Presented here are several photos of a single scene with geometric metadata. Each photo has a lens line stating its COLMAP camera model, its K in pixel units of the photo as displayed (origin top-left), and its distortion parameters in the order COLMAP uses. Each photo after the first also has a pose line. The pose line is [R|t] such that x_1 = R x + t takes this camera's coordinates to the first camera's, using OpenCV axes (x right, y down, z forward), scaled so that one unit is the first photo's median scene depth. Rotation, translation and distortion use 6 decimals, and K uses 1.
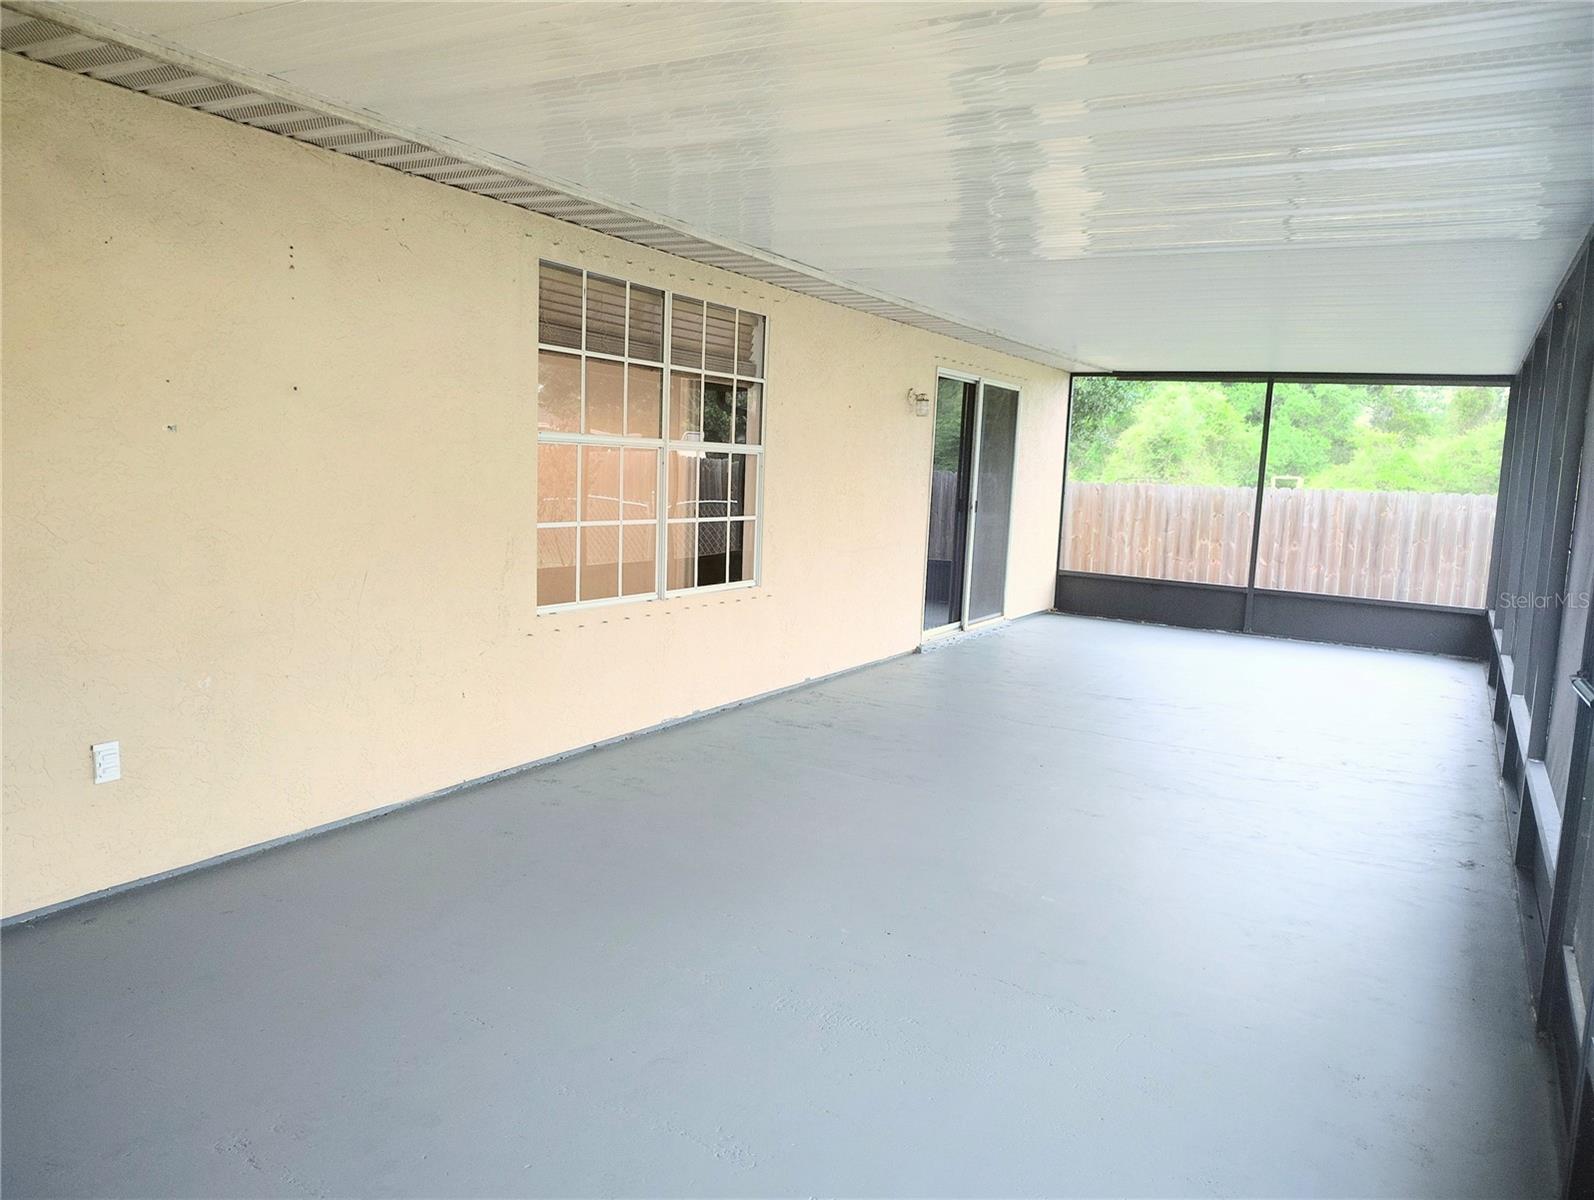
lens RADIAL K [[1116.7, 0, 788.9], [0, 1116.7, 597.1], [0, 0, 1]] dist [0.045068, -0.039005]
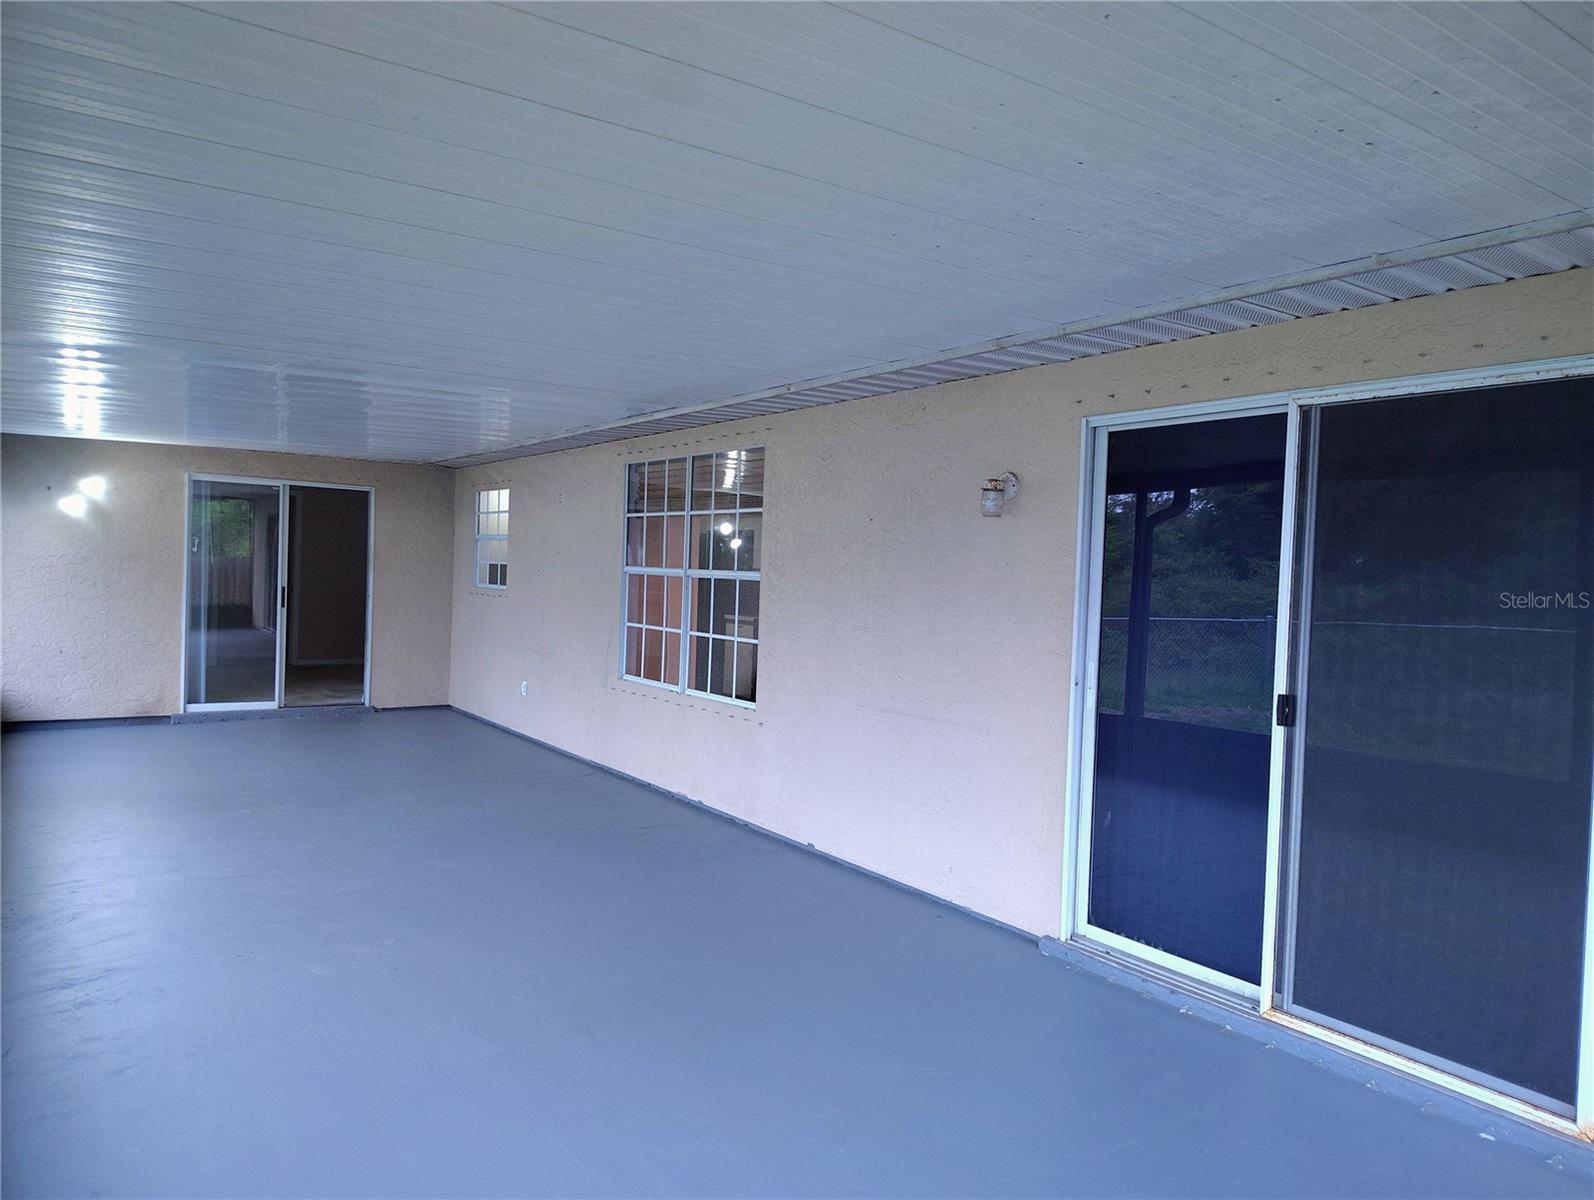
lens RADIAL K [[1116.7, 0, 800.2], [0, 1116.7, 606.9], [0, 0, 1]] dist [0.045068, -0.039005]
pose [[-0.416392, -0.039061, -0.908346, 0.864282], [-0.174452, 0.983945, 0.037658, -0.145312], [0.892292, 0.174143, -0.416521, 1.432706]]
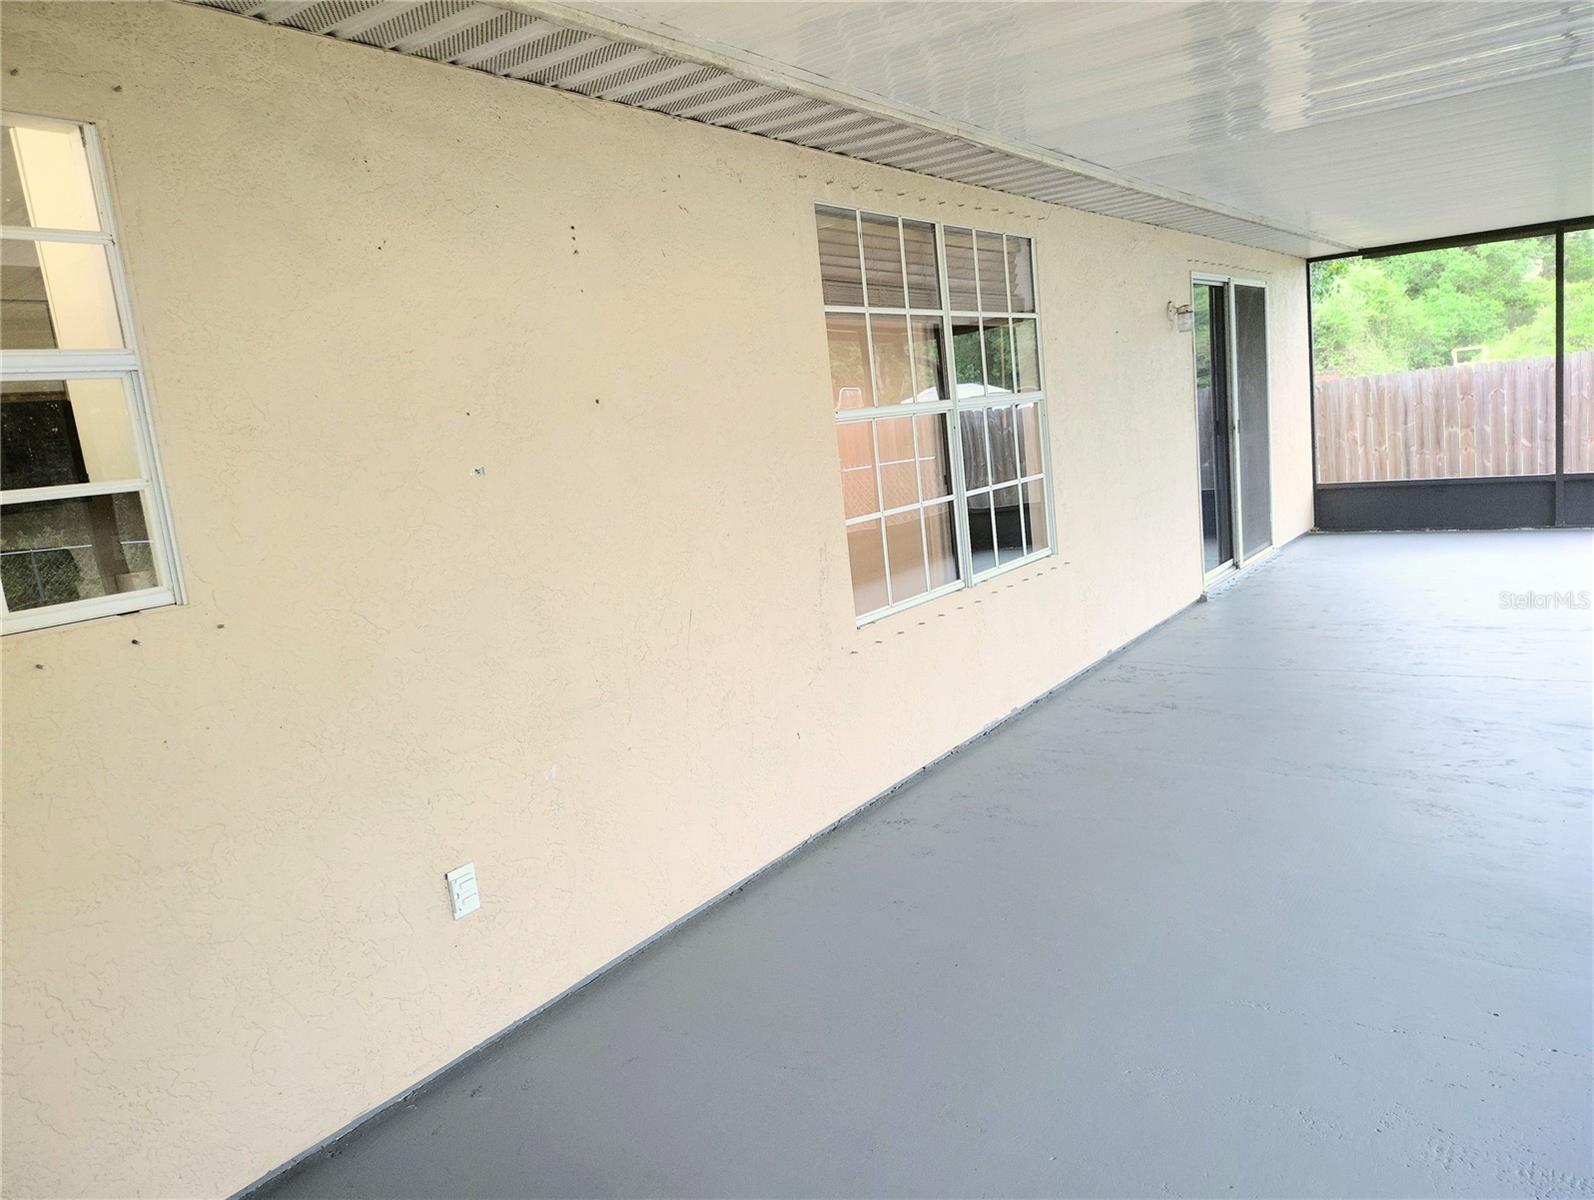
lens RADIAL K [[1116.7, 0, 800.0], [0, 1116.7, 592.4], [0, 0, 1]] dist [0.045068, -0.039005]
pose [[0.985505, -0.127659, -0.111723, -0.128273], [0.131307, 0.991004, 0.025890, -0.028796], [0.107413, -0.040185, 0.993402, 0.119768]]
